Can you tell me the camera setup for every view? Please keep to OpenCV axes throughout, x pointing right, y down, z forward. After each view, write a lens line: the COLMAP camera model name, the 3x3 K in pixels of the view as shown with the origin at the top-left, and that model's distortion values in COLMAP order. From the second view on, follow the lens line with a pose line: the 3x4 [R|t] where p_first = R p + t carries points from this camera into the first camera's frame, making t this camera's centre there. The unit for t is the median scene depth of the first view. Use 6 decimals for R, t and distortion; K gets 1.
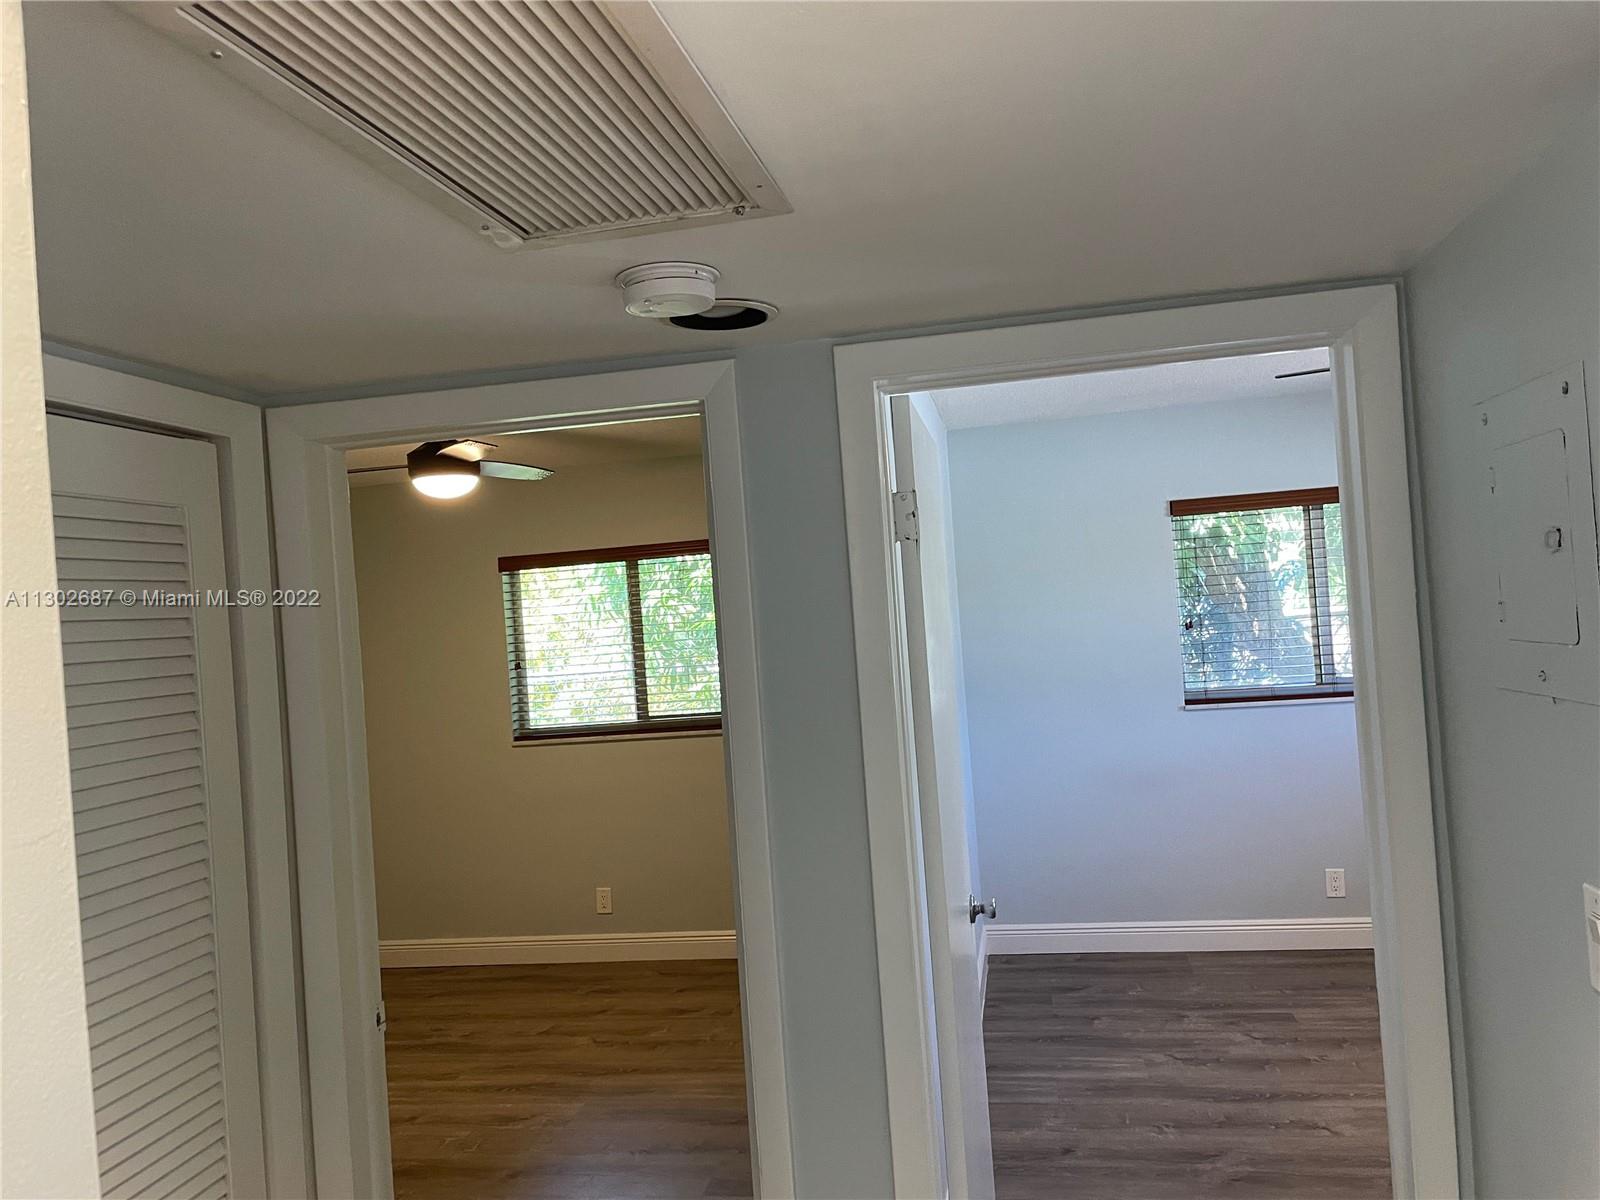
lens RADIAL K [[1200.8, 0, 795.9], [0, 1200.8, 610.0], [0, 0, 1]] dist [0.079351, -0.102641]
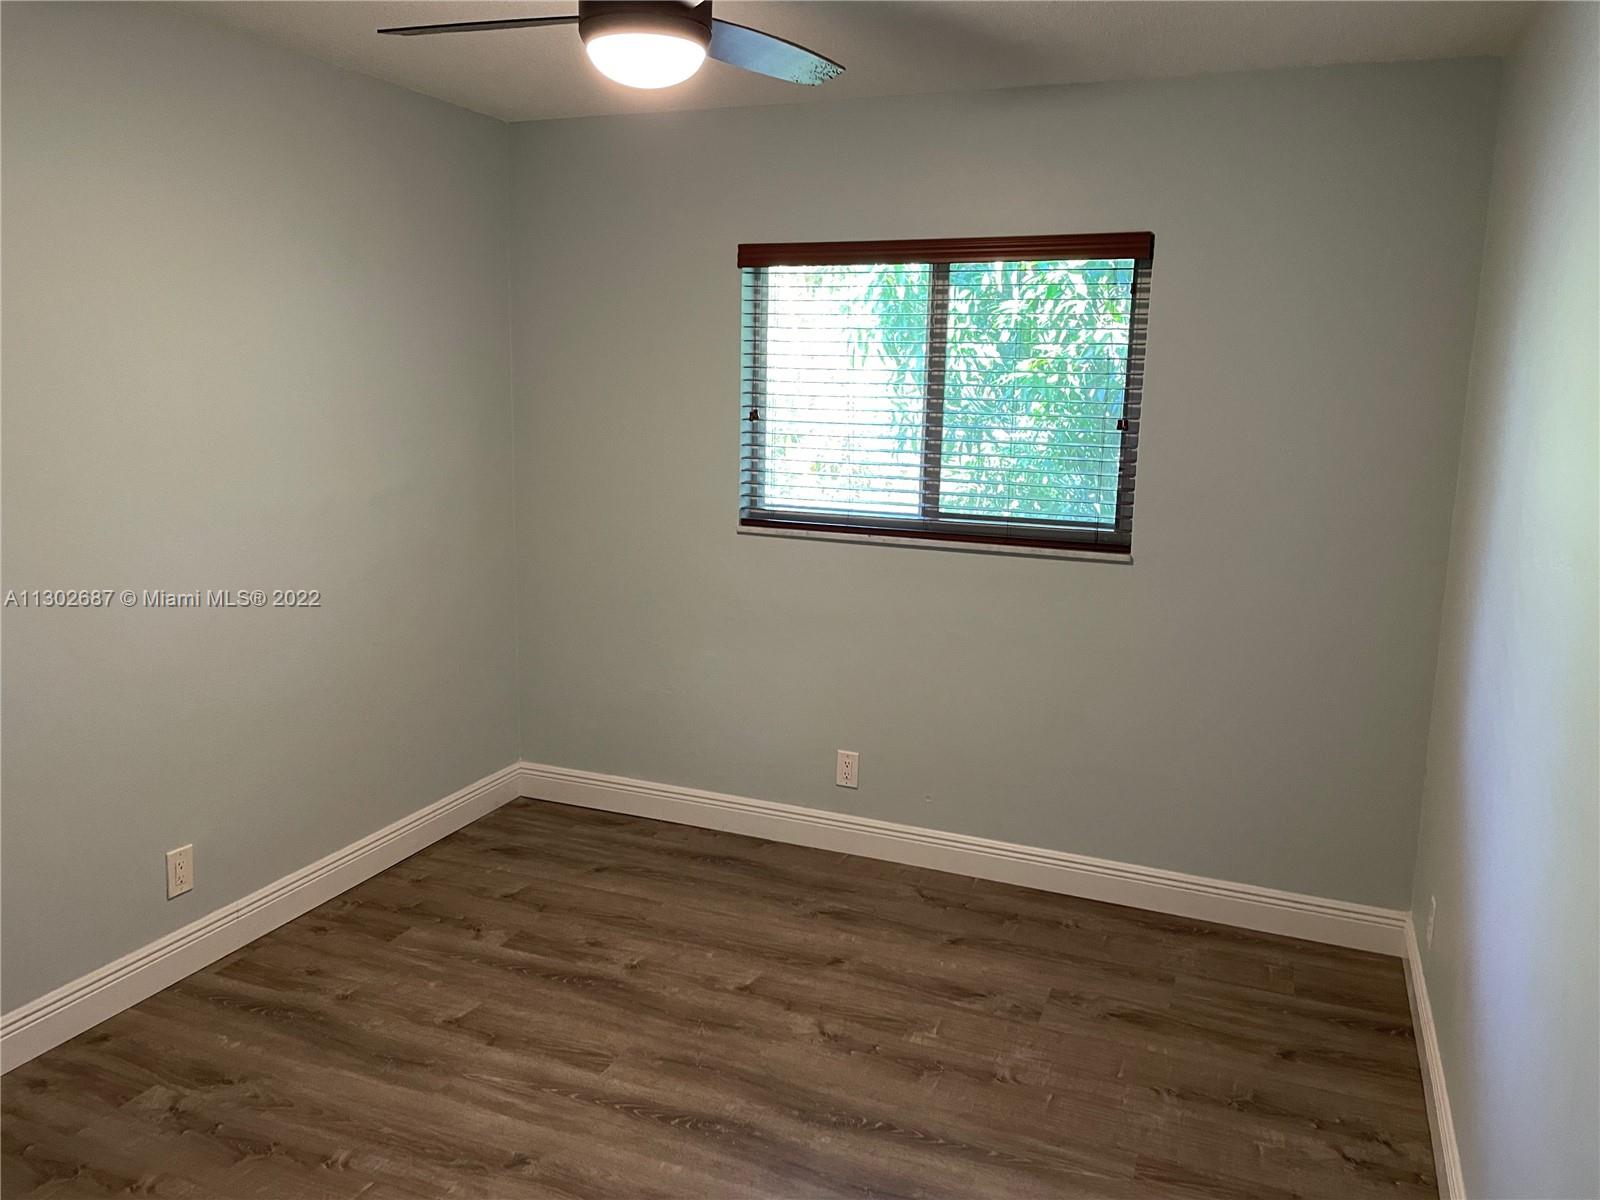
lens RADIAL K [[1200.8, 0, 793.1], [0, 1200.8, 600.4], [0, 0, 1]] dist [0.079351, -0.102641]
pose [[0.975318, 0.125777, -0.181482, -0.086018], [-0.088364, 0.975551, 0.201228, 0.012096], [0.202355, -0.180225, 0.962586, 0.392631]]
